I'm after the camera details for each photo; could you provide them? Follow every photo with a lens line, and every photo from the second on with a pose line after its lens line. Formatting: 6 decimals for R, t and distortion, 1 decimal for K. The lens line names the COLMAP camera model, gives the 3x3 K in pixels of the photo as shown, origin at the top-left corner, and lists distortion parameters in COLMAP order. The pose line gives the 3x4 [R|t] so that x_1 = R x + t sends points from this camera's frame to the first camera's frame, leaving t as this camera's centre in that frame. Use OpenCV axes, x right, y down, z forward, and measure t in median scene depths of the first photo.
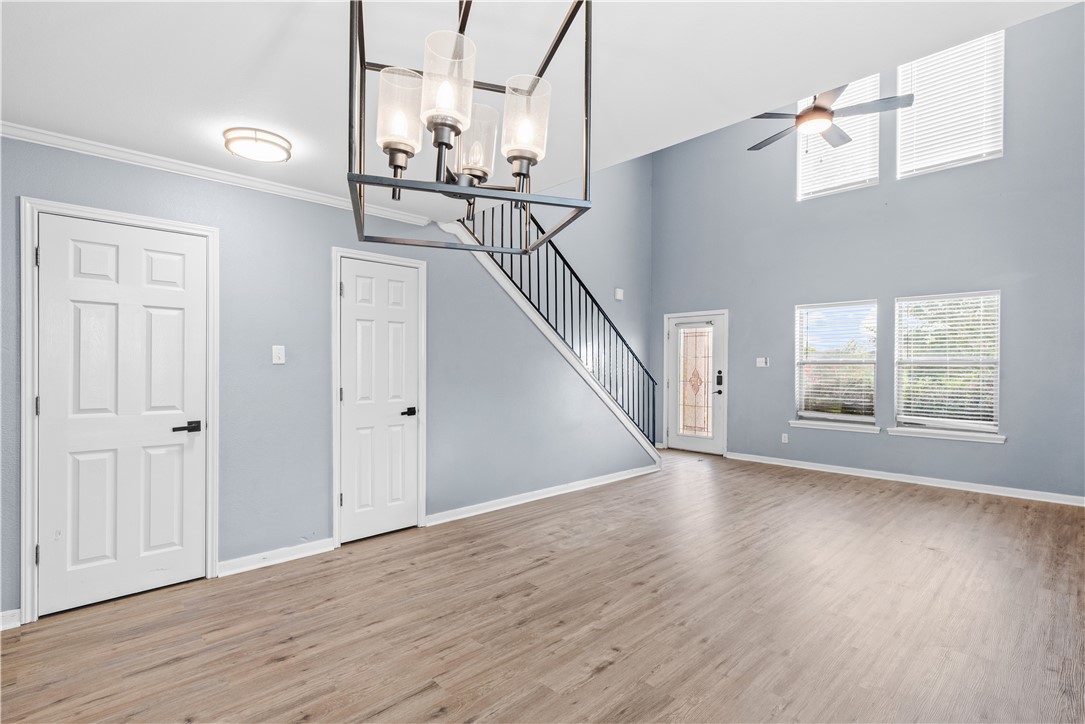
lens RADIAL K [[514.7, 0, 539.7], [0, 514.7, 368.5], [0, 0, 1]] dist [0.000667, -0.000518]
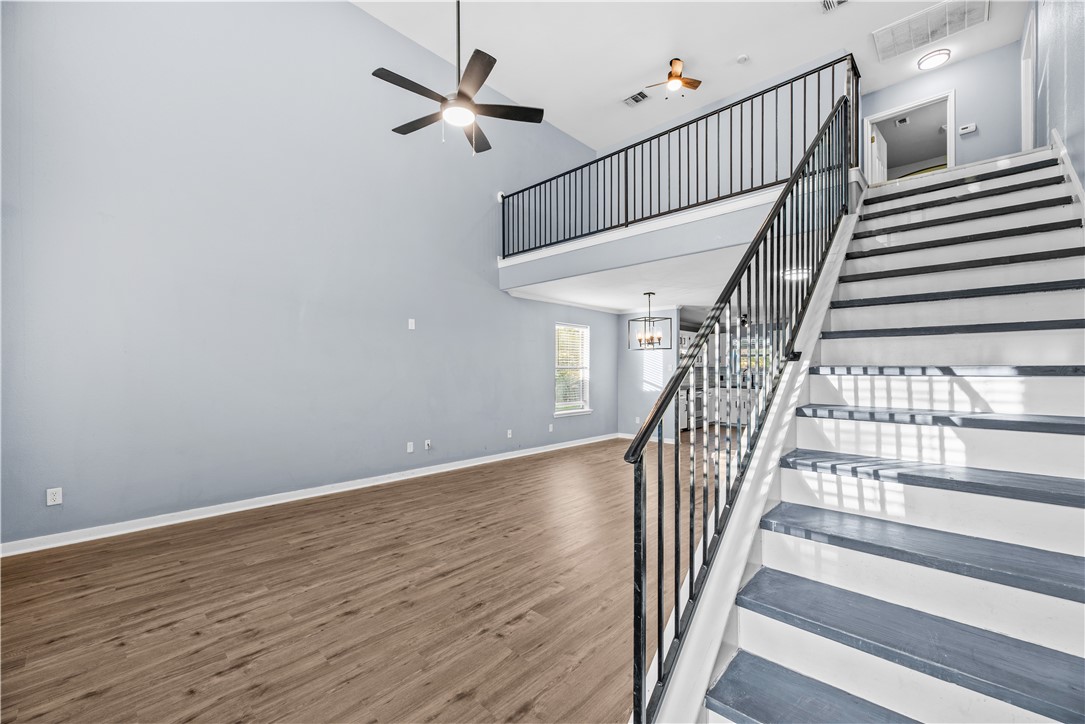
lens RADIAL K [[440.5, 0, 542.5], [0, 440.5, 362.0], [0, 0, 1]] dist [-0.000922, -0.000088]
pose [[-0.998209, -0.011050, -0.058801, 0.472302], [-0.010523, 0.999902, -0.009256, -0.015301], [0.058898, -0.008620, -0.998227, 2.037244]]
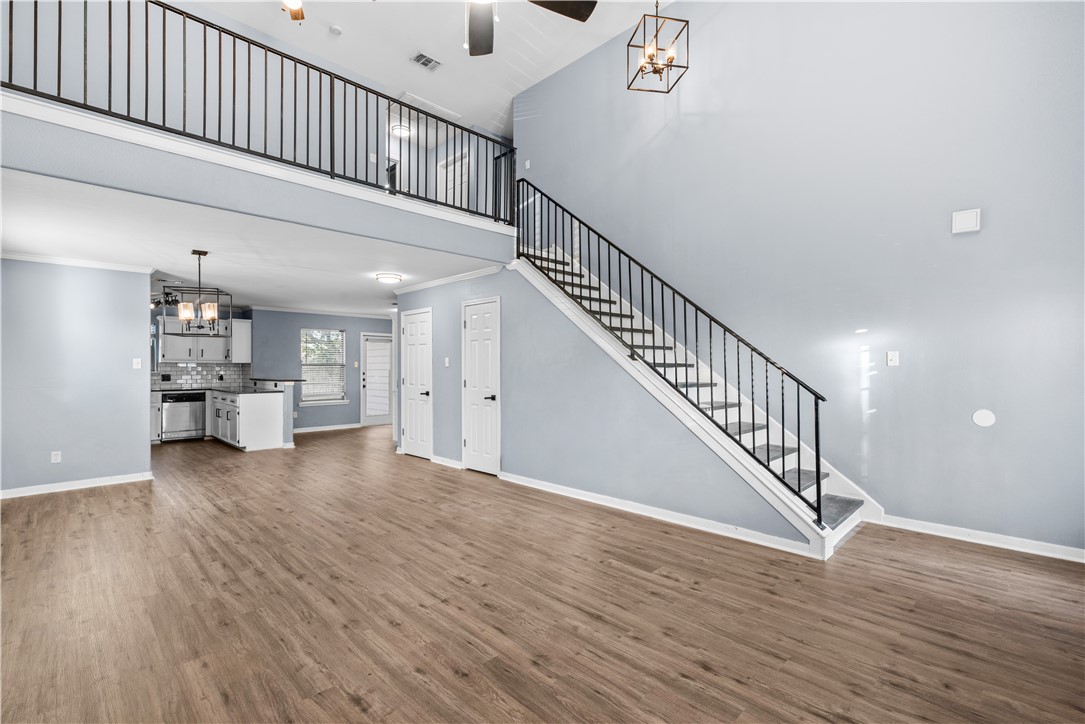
lens RADIAL K [[486.1, 0, 542.5], [0, 486.1, 362.0], [0, 0, 1]] dist [-0.002189, -0.000092]
pose [[0.026009, -0.012400, -0.999585, 1.265468], [-0.003815, 0.999915, -0.012503, -0.004743], [0.999654, 0.004138, 0.025959, 1.187104]]
